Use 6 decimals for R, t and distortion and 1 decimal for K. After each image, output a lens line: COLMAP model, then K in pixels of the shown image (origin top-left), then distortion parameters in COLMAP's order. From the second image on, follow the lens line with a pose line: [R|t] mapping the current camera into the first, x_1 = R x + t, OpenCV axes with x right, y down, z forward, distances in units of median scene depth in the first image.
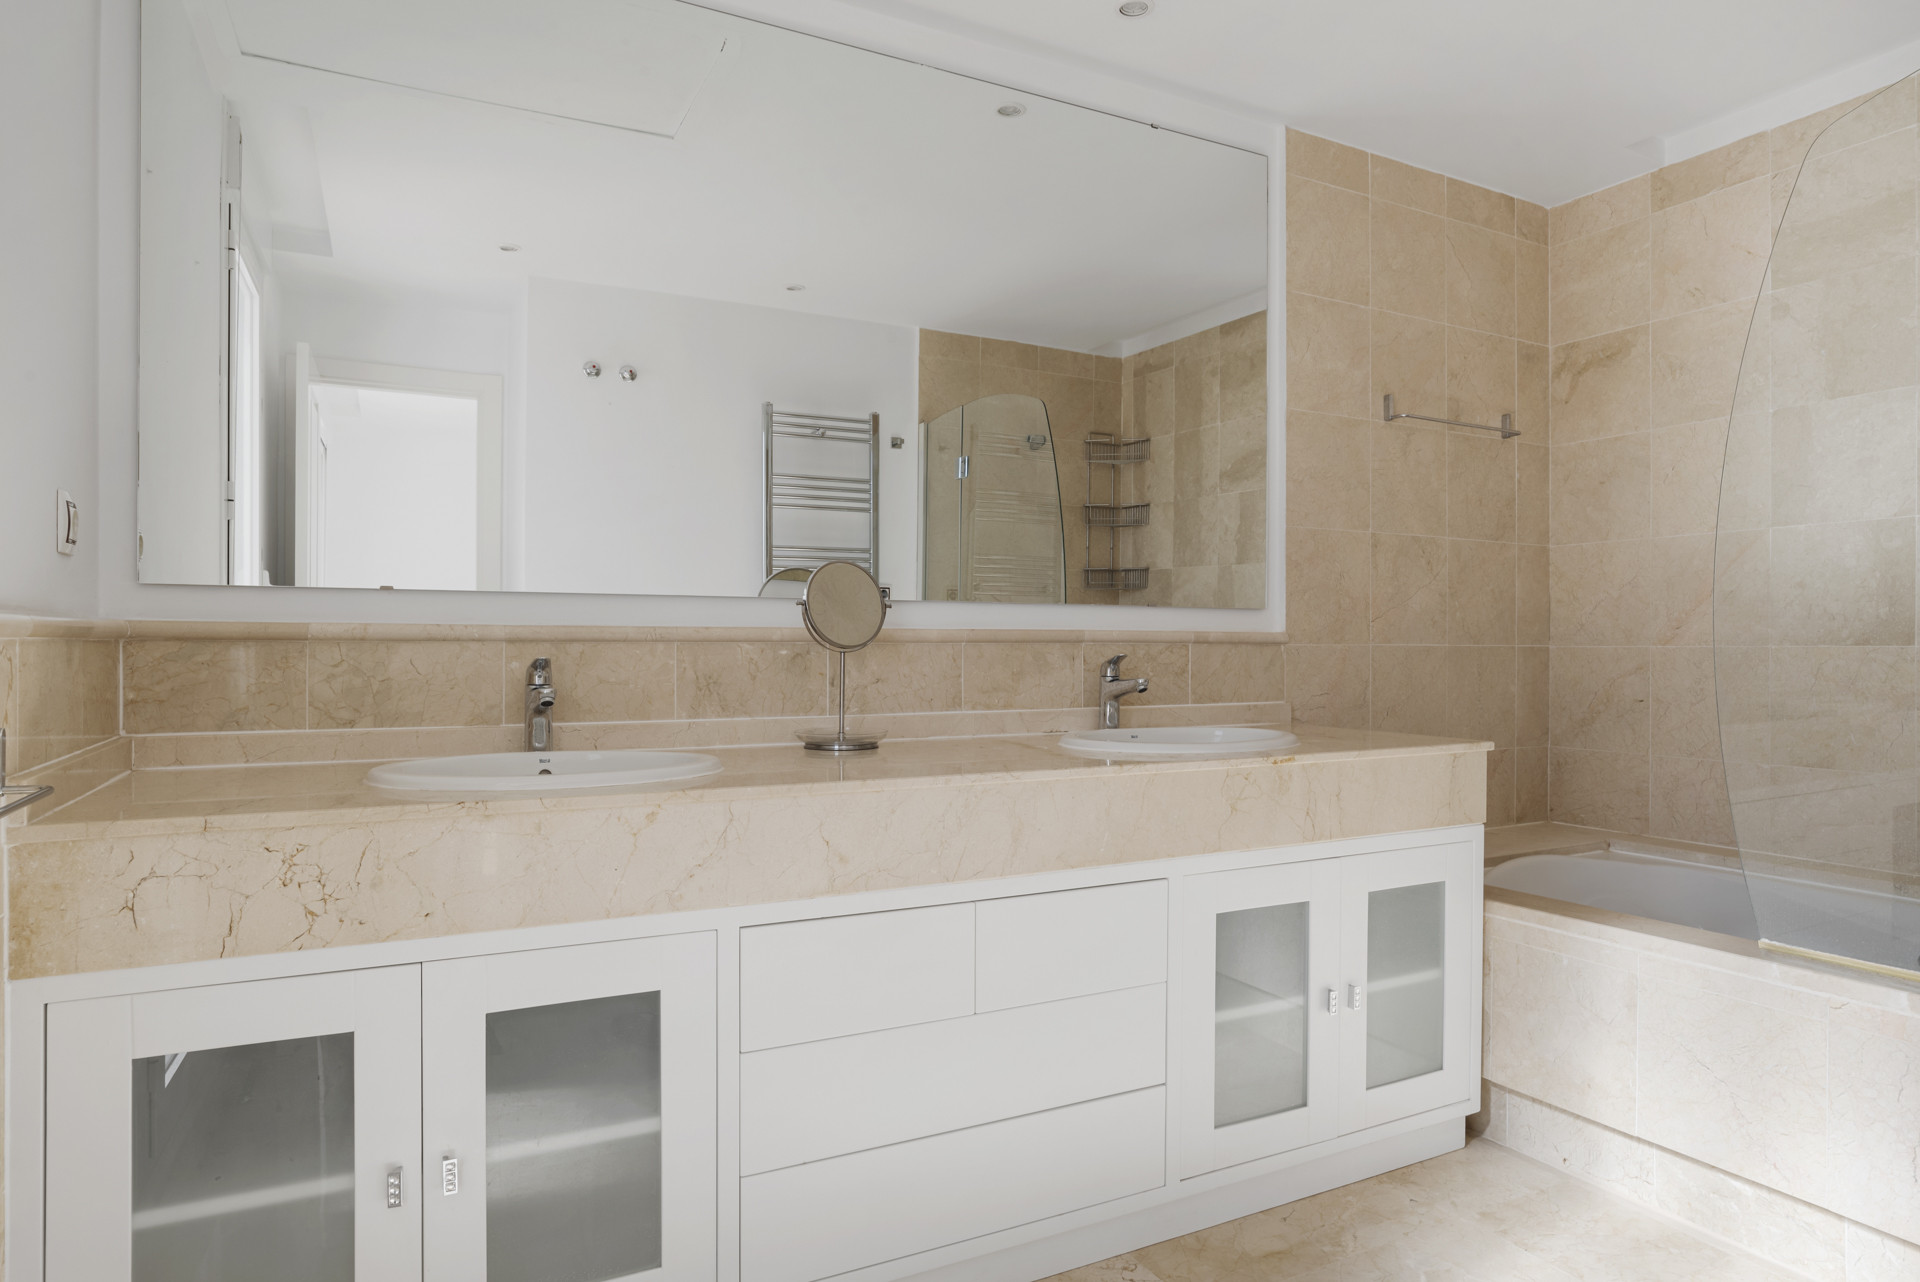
lens RADIAL K [[1076.2, 0, 958.8], [0, 1076.2, 635.8], [0, 0, 1]] dist [-0.039544, 0.019829]
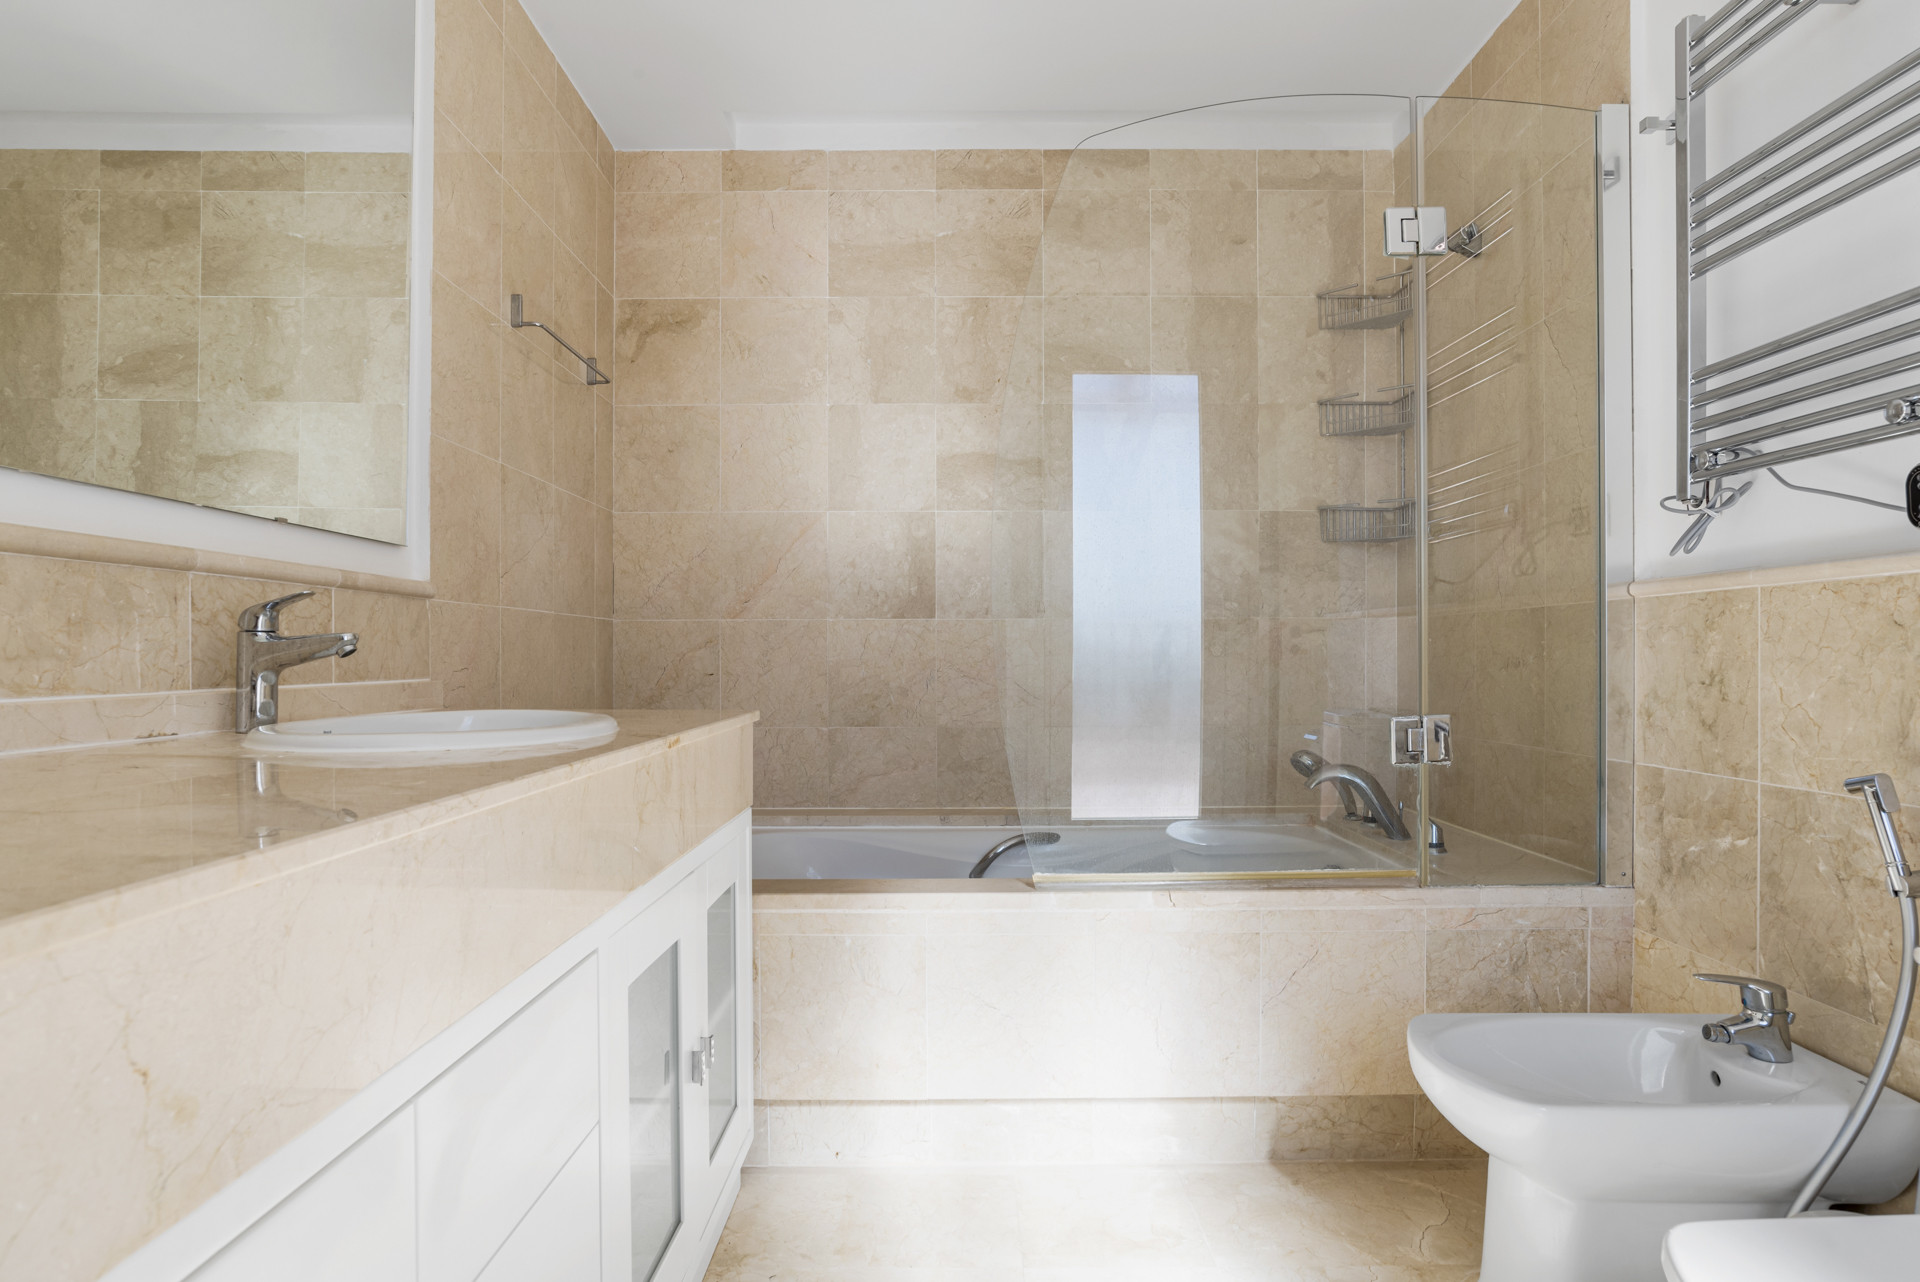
lens RADIAL K [[1076.2, 0, 952.9], [0, 1076.2, 655.8], [0, 0, 1]] dist [-0.039544, 0.019829]
pose [[0.481824, -0.004596, 0.876256, -0.148682], [-0.008320, 0.999917, 0.009820, 0.035662], [-0.876228, -0.012022, 0.481746, 0.349223]]
